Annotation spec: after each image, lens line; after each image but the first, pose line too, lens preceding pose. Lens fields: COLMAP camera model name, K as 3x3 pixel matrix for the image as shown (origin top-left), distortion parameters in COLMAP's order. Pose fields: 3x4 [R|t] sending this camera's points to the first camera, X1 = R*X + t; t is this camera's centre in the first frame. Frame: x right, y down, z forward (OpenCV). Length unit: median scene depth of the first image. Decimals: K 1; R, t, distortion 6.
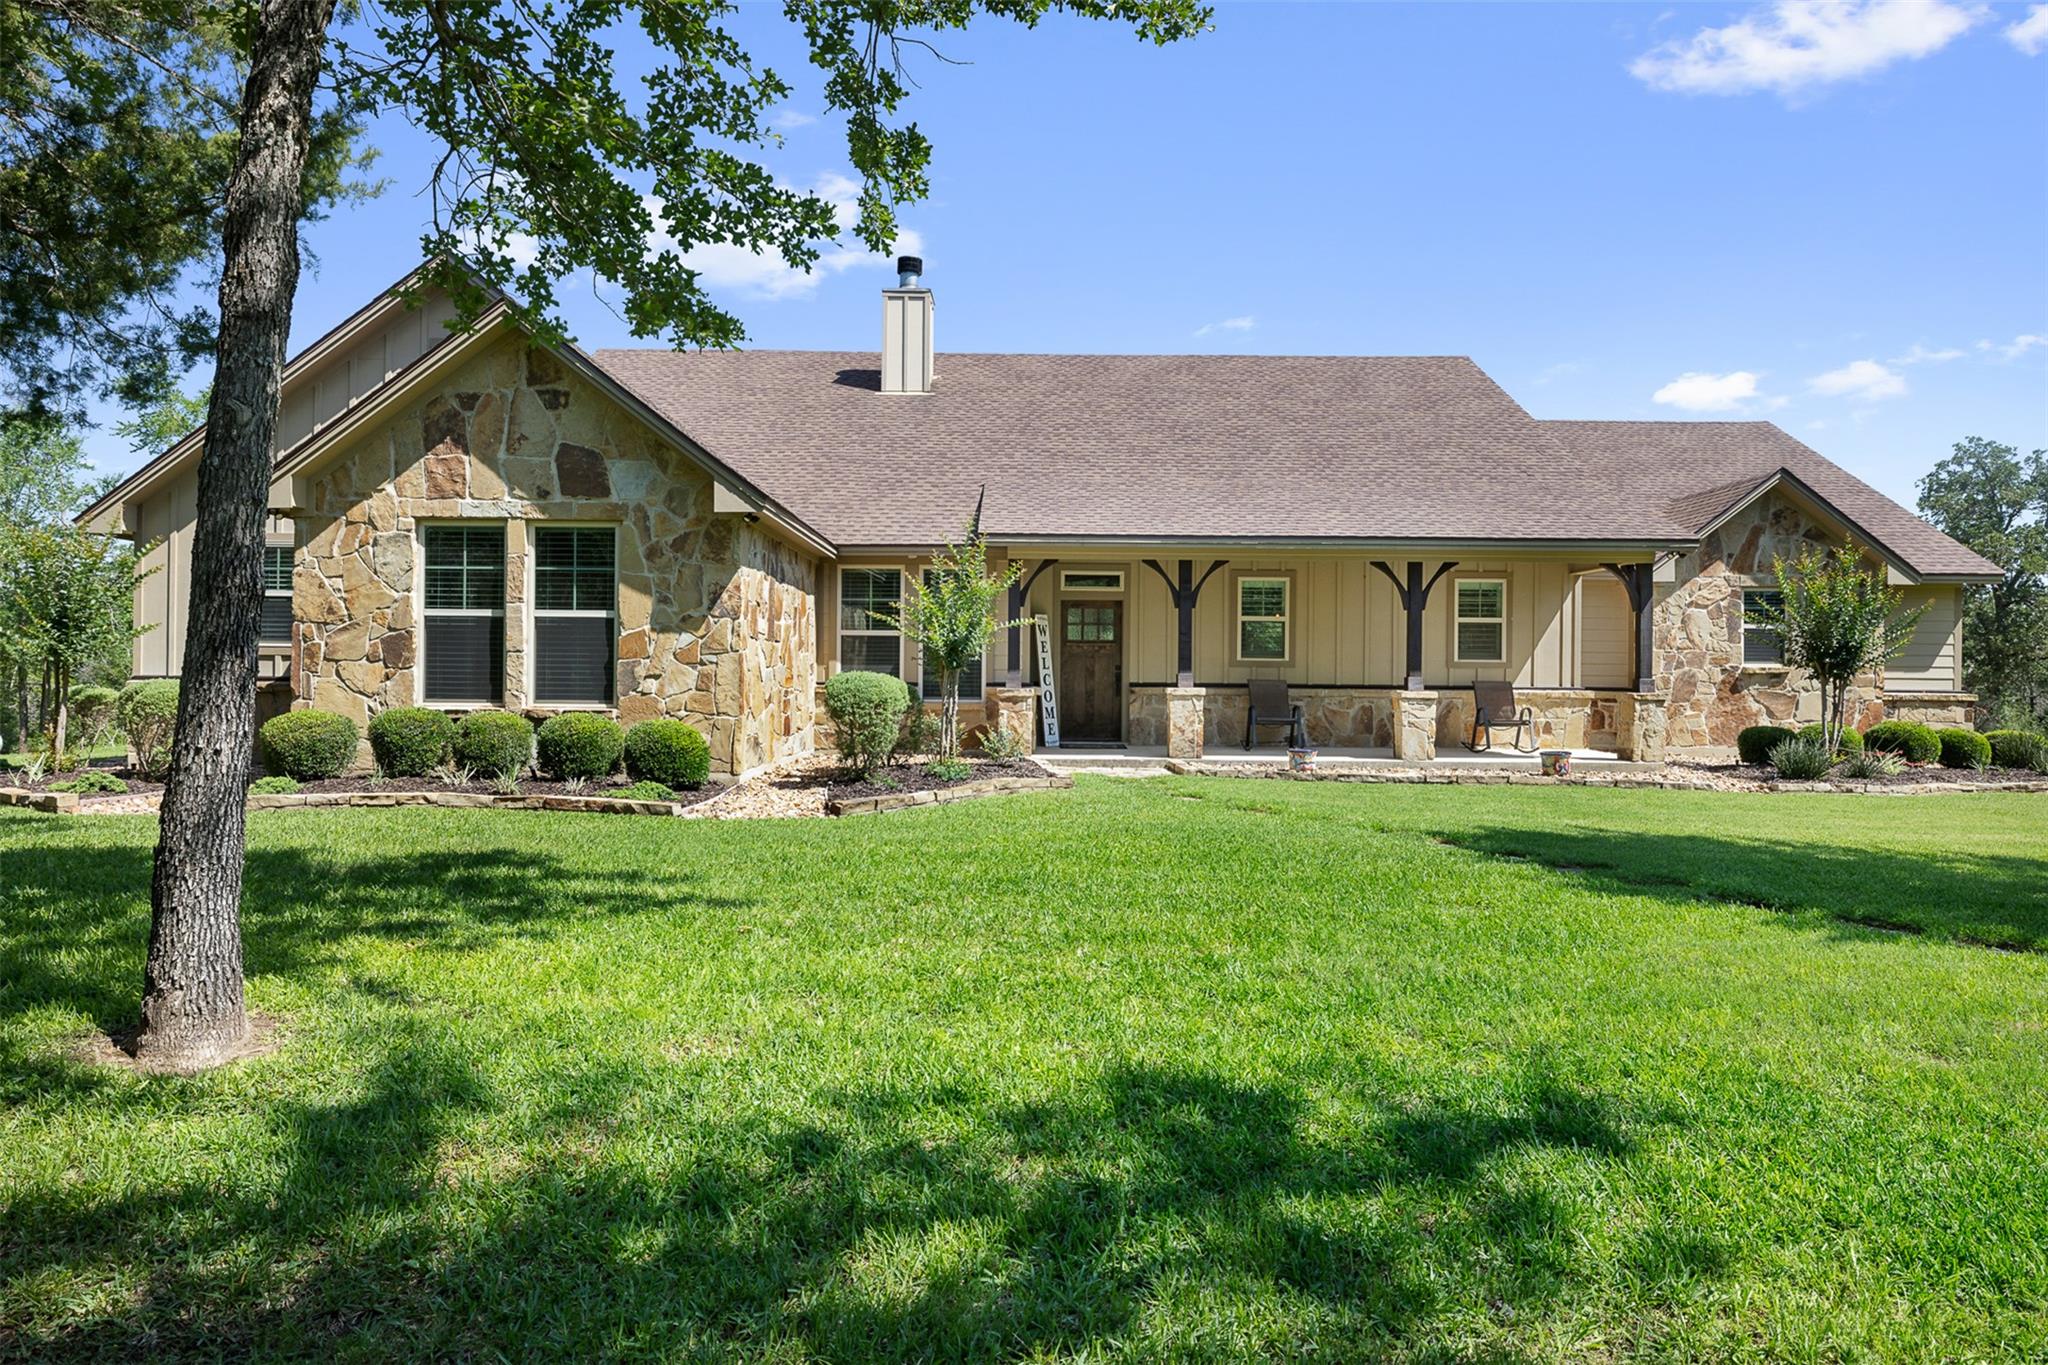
lens RADIAL K [[1283.6, 0, 1025.2], [0, 1283.6, 683.1], [0, 0, 1]] dist [-0.005463, 0.002423]
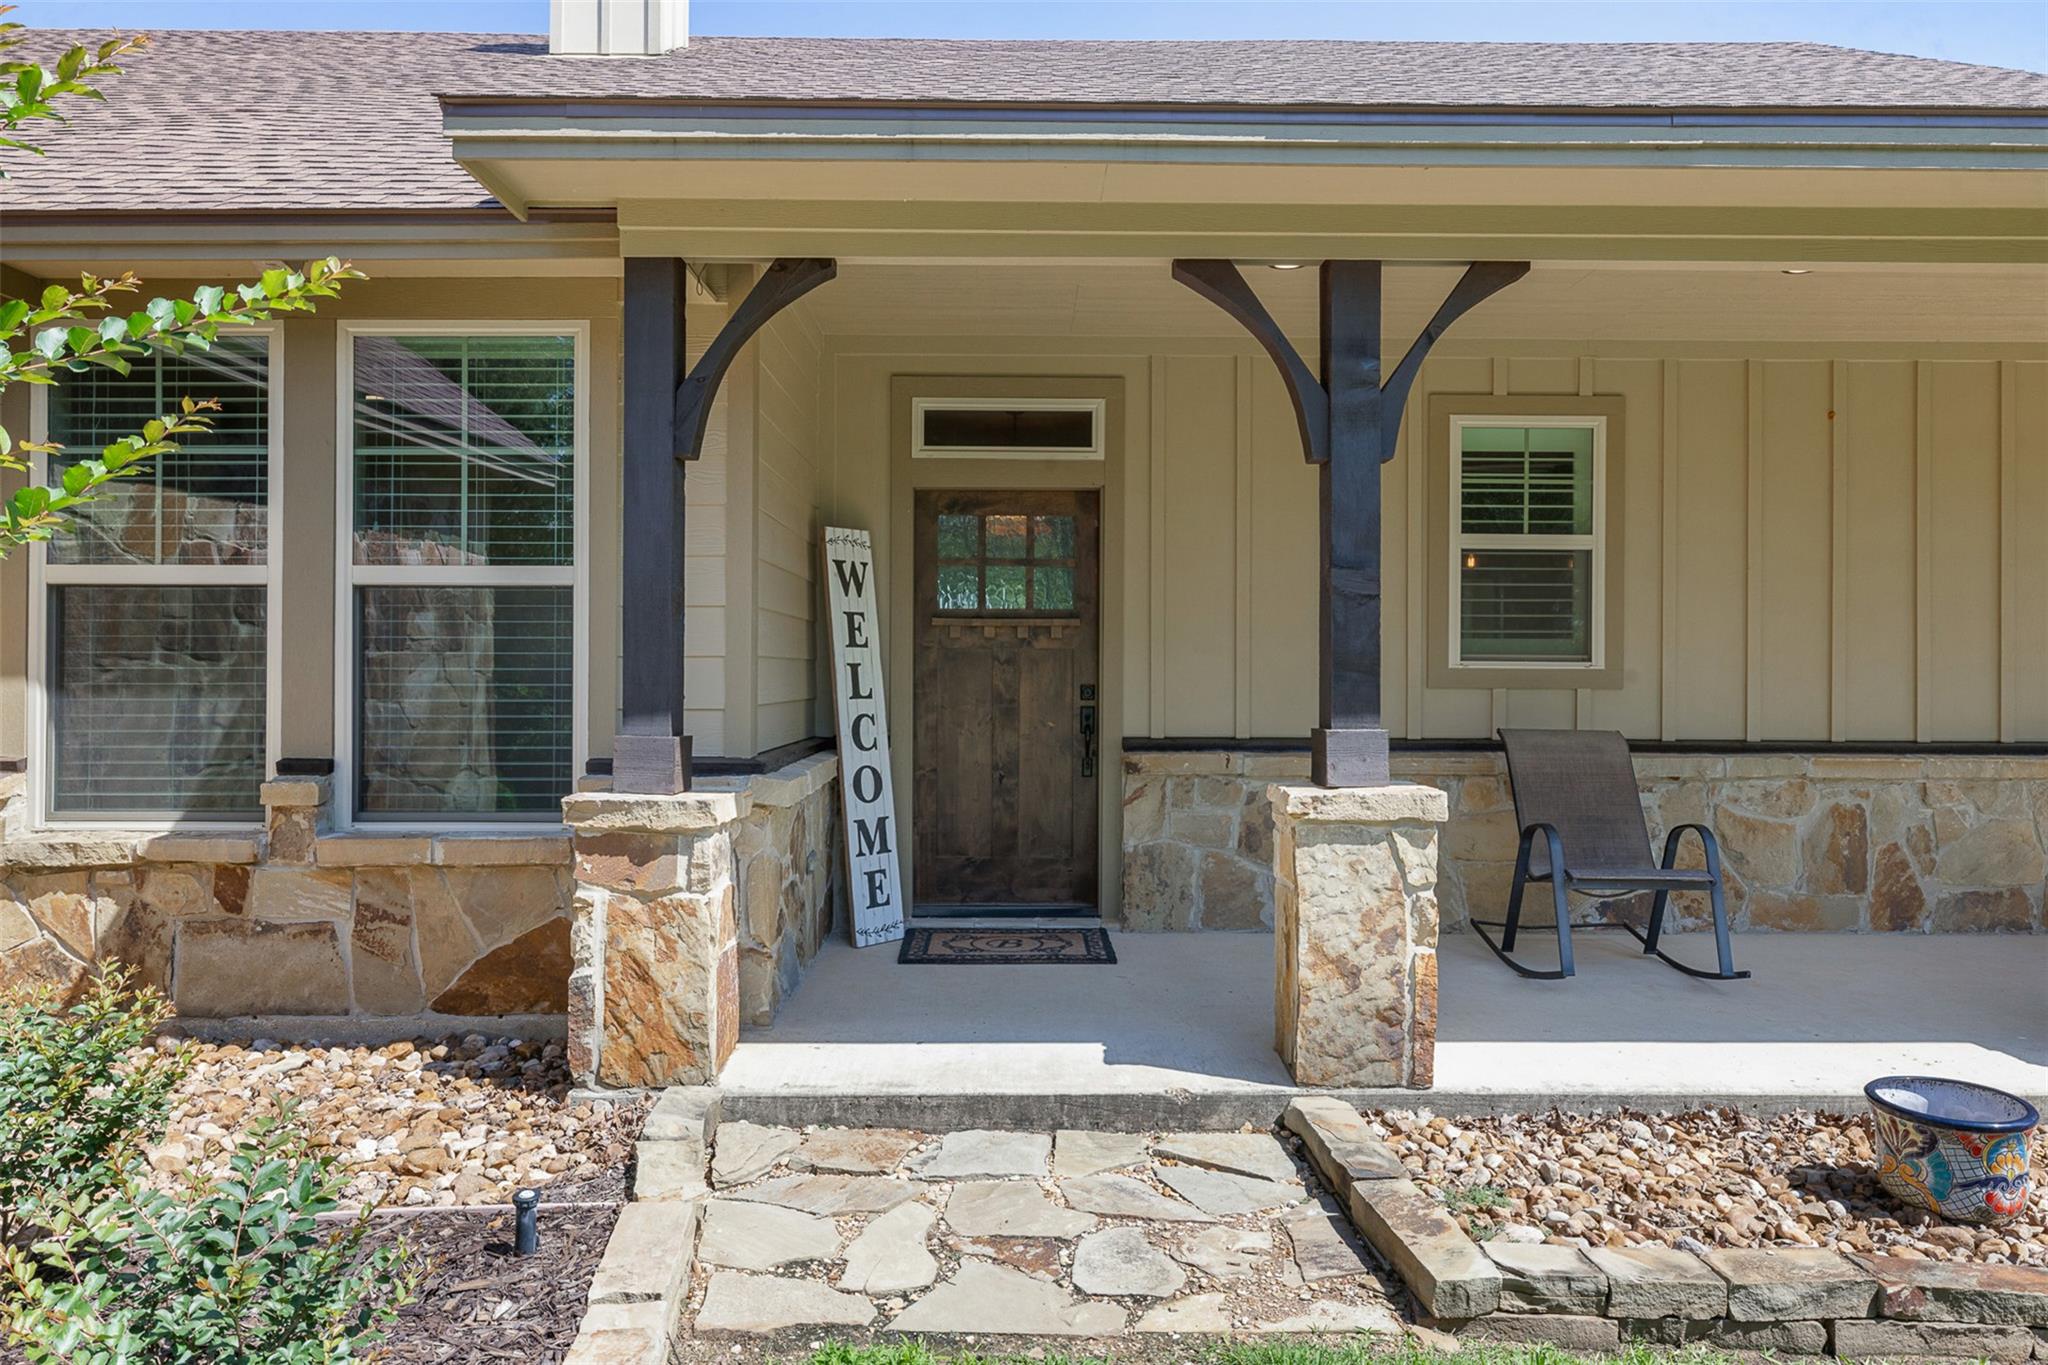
lens RADIAL K [[1283.6, 0, 1025.0], [0, 1283.6, 678.9], [0, 0, 1]] dist [-0.005463, 0.002423]
pose [[0.999932, -0.005150, 0.010478, 0.053220], [0.005226, 0.999960, -0.007254, -0.013347], [-0.010441, 0.007309, 0.999919, 0.675556]]
